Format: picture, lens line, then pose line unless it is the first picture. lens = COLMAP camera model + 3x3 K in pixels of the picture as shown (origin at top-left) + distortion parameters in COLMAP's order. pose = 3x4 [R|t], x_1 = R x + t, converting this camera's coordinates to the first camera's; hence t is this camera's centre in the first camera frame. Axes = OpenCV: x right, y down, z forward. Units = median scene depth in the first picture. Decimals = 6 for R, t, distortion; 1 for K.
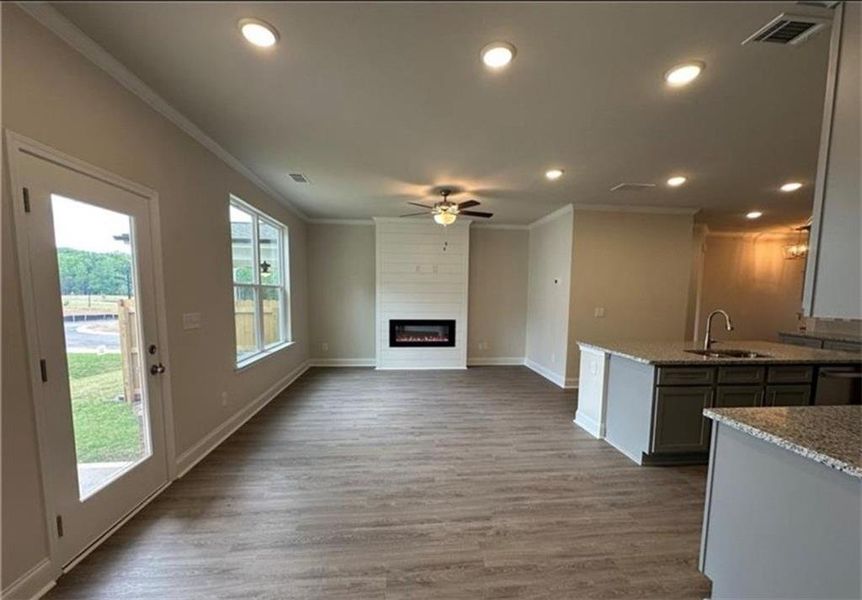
lens RADIAL K [[344.2, 0, 431.9], [0, 344.2, 324.3], [0, 0, 1]] dist [-0.000055, 0.000017]
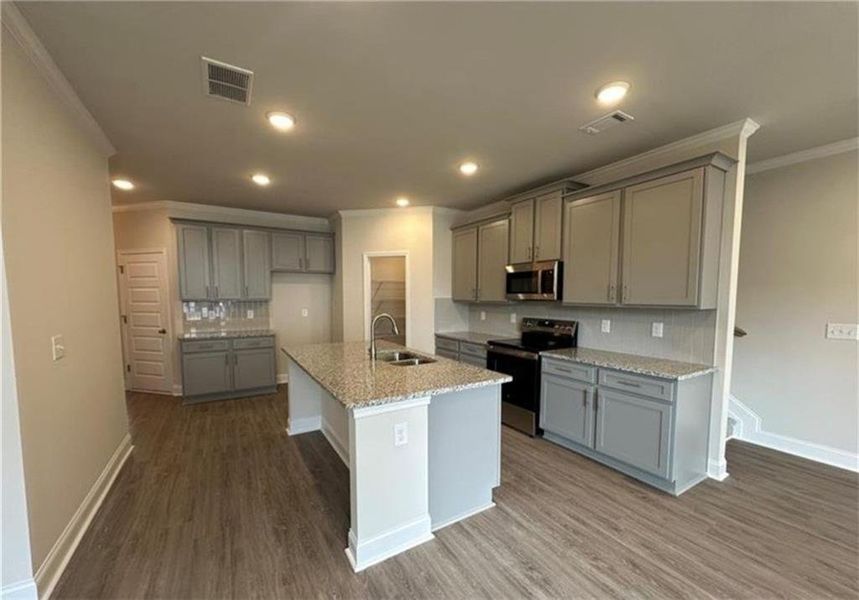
lens RADIAL K [[343.0, 0, 430.4], [0, 343.0, 324.2], [0, 0, 1]] dist [-0.000055, 0.000017]
pose [[-0.434971, -0.086911, 0.896240, -0.025192], [0.075074, 0.988365, 0.132280, -0.136869], [-0.897309, 0.124822, -0.423385, 1.380626]]
